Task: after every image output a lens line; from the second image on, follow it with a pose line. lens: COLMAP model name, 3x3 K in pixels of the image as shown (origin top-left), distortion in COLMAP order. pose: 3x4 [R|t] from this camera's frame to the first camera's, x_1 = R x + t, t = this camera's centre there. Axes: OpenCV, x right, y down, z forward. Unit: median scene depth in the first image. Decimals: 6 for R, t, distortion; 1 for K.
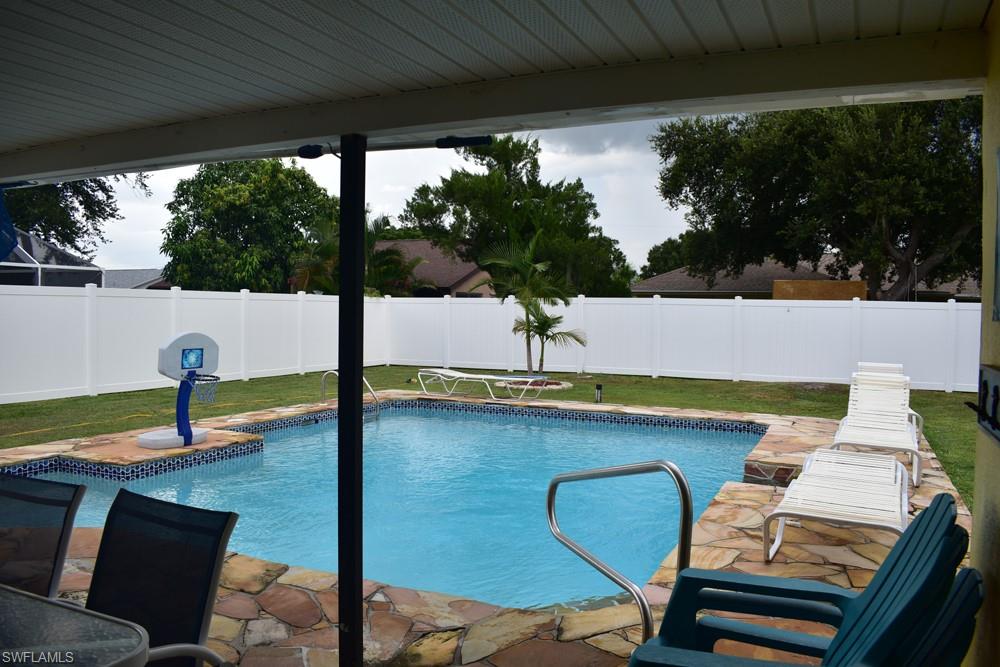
lens RADIAL K [[781.9, 0, 496.3], [0, 781.9, 339.0], [0, 0, 1]] dist [-0.092669, 0.011862]
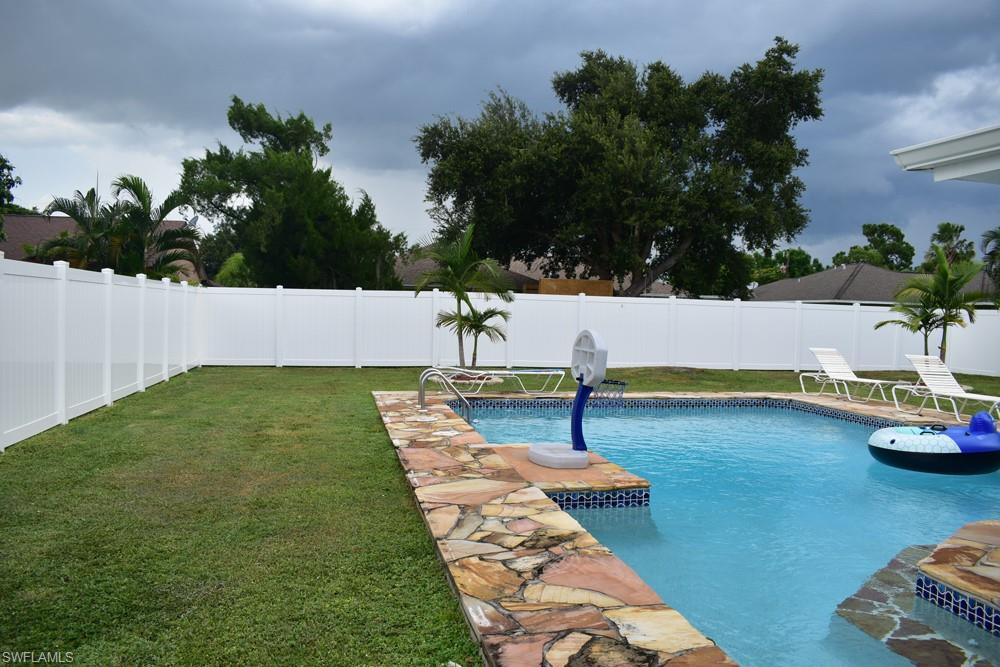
lens RADIAL K [[781.9, 0, 496.3], [0, 781.9, 339.0], [0, 0, 1]] dist [-0.092669, 0.011862]
pose [[0.807453, -0.017471, 0.589674, -0.508052], [0.010442, 0.999828, 0.015325, -0.008004], [-0.589840, -0.006217, 0.807496, 0.172006]]
